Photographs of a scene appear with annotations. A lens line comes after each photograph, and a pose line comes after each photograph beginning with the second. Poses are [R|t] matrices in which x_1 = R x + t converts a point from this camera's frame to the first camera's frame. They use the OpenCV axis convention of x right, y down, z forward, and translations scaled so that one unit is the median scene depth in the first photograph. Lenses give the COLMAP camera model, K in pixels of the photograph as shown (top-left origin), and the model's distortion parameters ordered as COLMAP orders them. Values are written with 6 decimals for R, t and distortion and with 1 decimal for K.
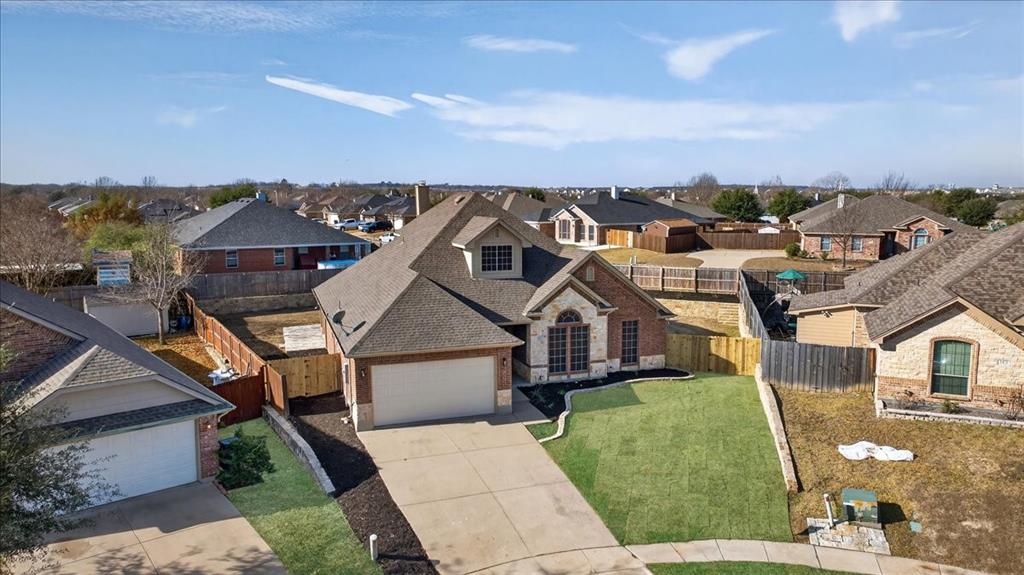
lens RADIAL K [[698.6, 0, 512.0], [0, 698.6, 287.5], [0, 0, 1]] dist [0.005544, 0.000508]
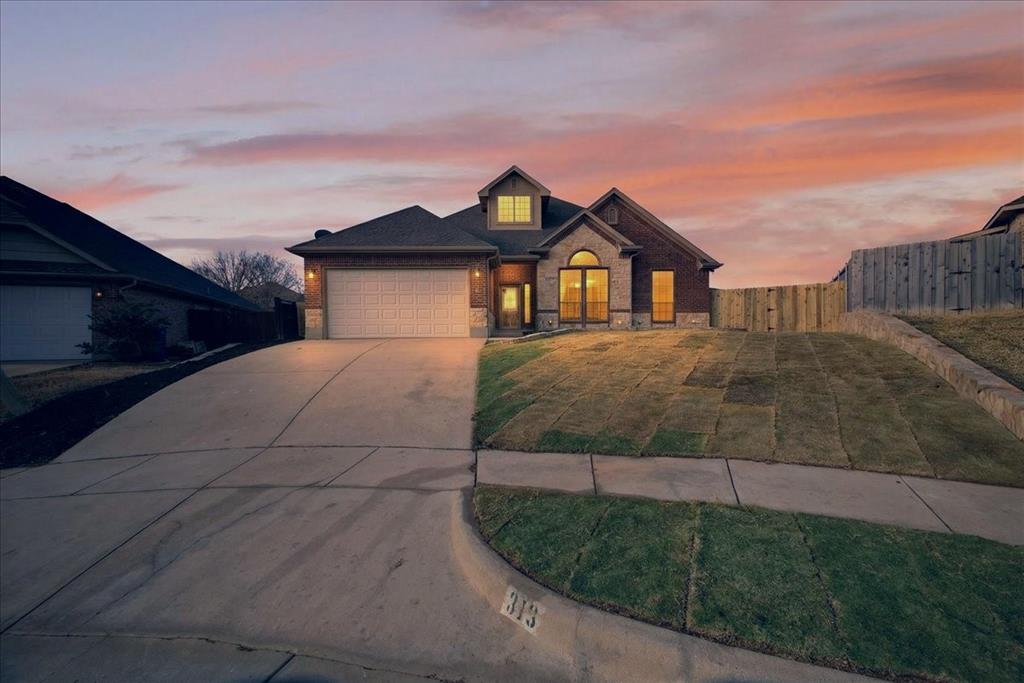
lens RADIAL K [[403.8, 0, 511.5], [0, 403.8, 354.0], [0, 0, 1]] dist [0.000757, 0.006670]
pose [[0.944596, 0.010075, -0.328079, 0.163609], [-0.038506, 0.996028, -0.080280, 0.209469], [0.325967, 0.088465, 0.941233, 0.491454]]
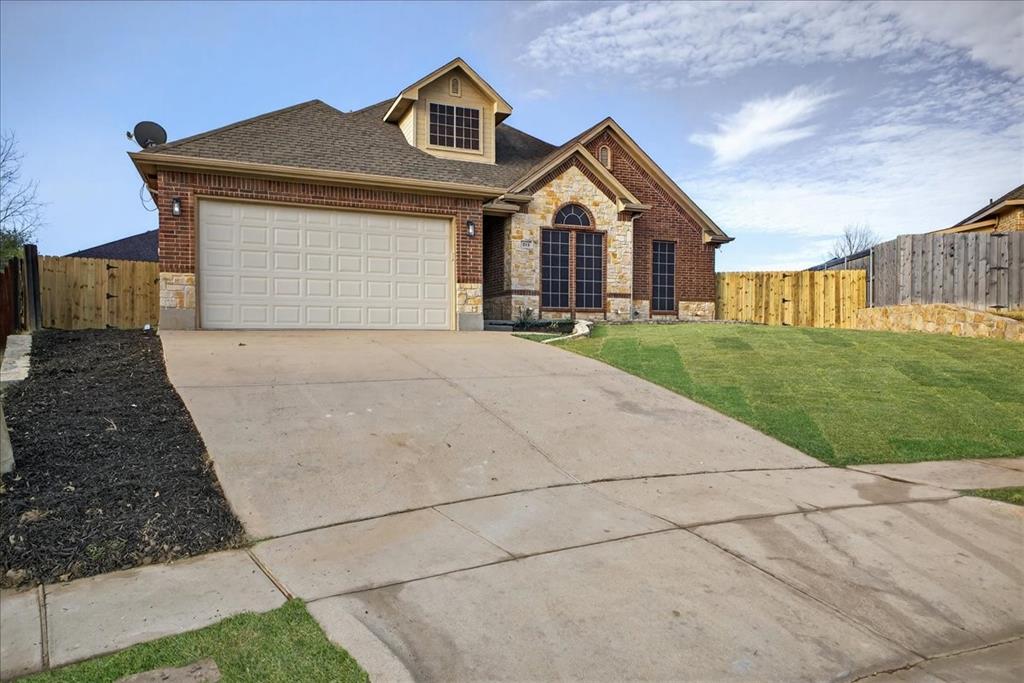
lens RADIAL K [[664.3, 0, 514.4], [0, 664.3, 372.5], [0, 0, 1]] dist [0.017306, 0.000095]
pose [[0.997278, 0.003284, 0.073664, -0.012062], [0.002134, 0.997303, -0.073357, 0.220279], [-0.073706, 0.073315, 0.994581, 0.436373]]
